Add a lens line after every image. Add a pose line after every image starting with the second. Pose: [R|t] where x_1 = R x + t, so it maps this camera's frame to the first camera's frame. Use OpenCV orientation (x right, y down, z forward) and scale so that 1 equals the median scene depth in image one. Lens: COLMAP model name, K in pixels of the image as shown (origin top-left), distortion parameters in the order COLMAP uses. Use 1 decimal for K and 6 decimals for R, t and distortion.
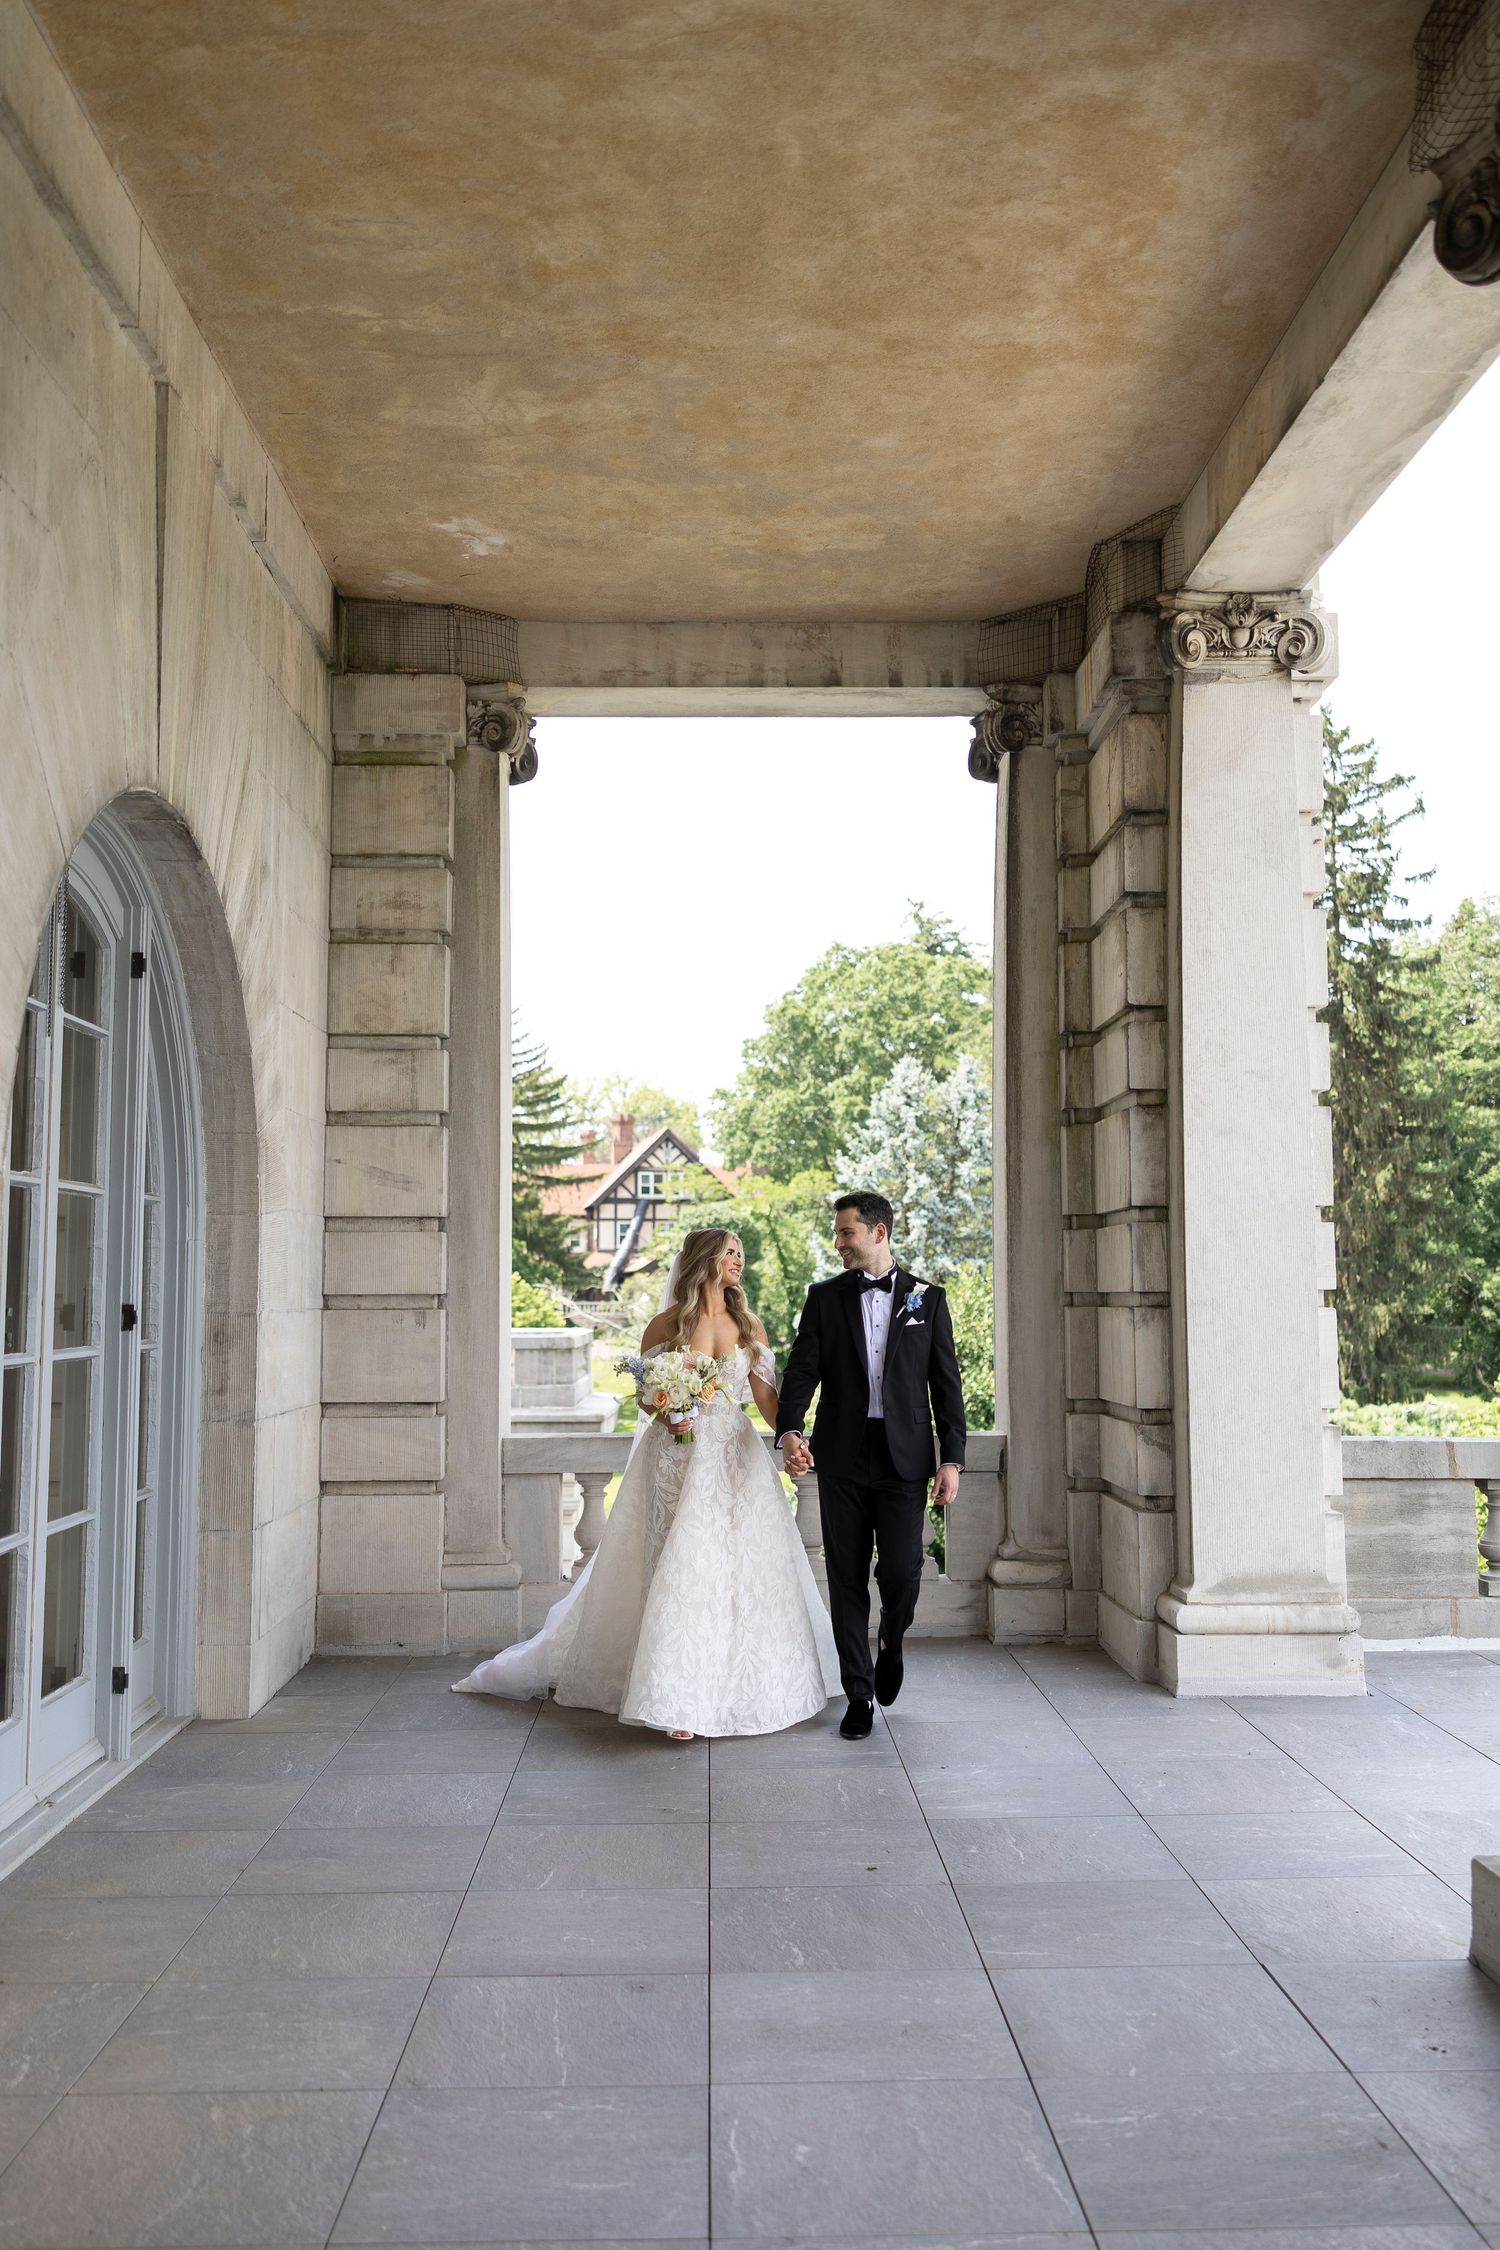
lens RADIAL K [[1887.2, 0, 747.8], [0, 1887.2, 1127.5], [0, 0, 1]] dist [0.012573, -0.006565]
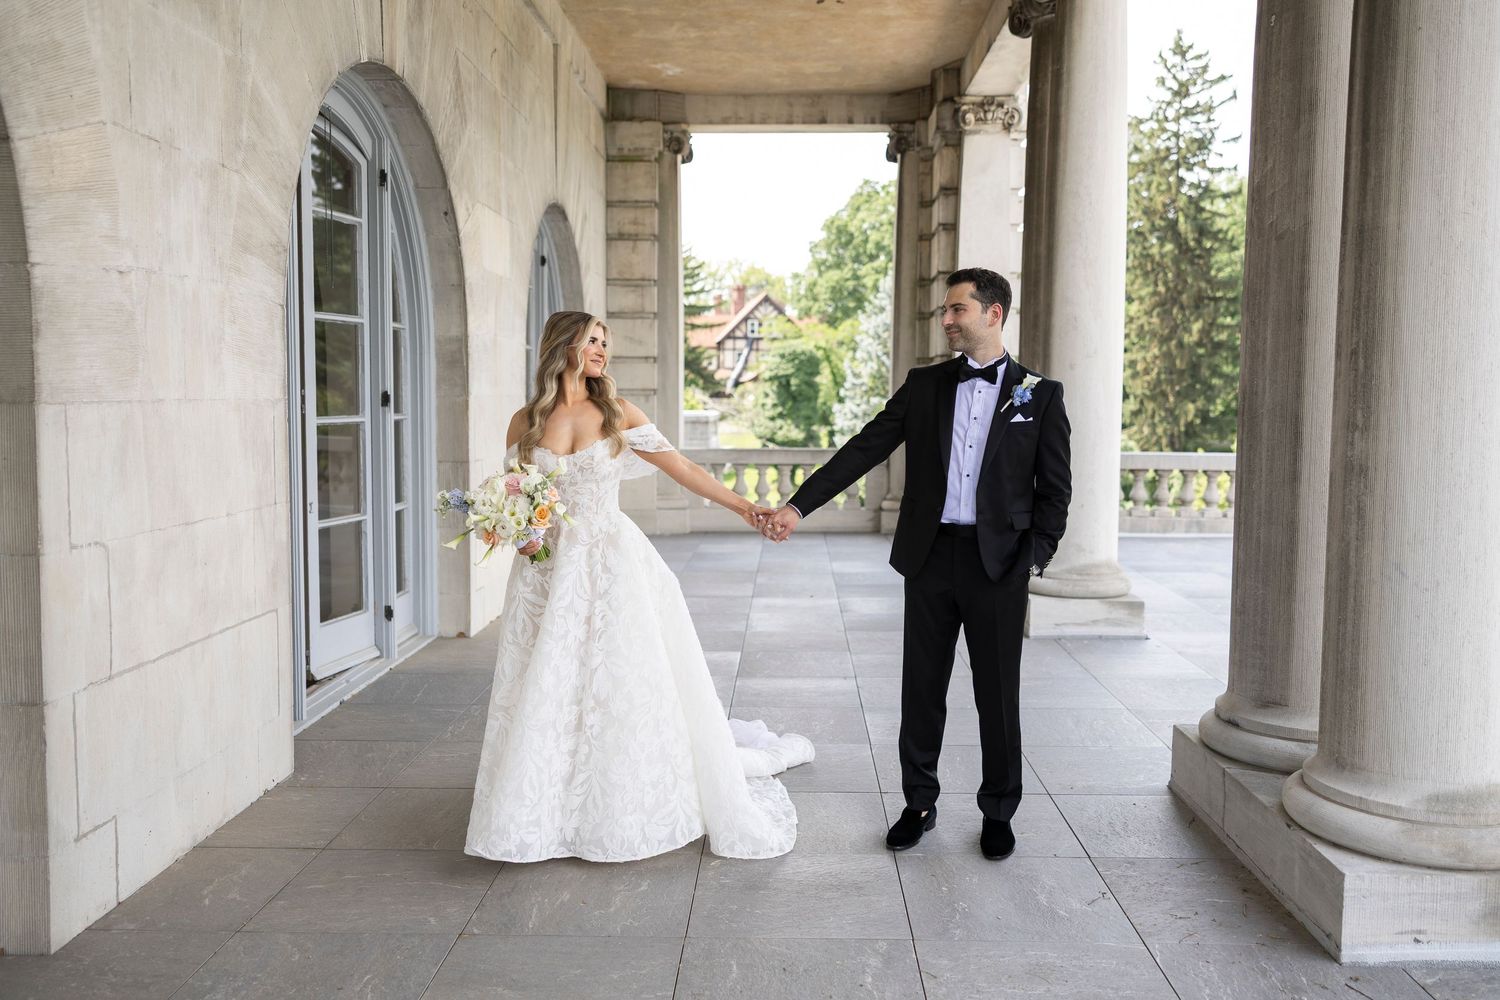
lens RADIAL K [[1329.4, 0, 749.4], [0, 1329.4, 499.7], [0, 0, 1]] dist [-0.027331, -0.010282]
pose [[0.998115, 0.012732, -0.060038, 0.058214], [-0.002704, 0.986418, 0.164231, -0.048806], [0.061314, -0.163760, 0.984593, -0.653372]]
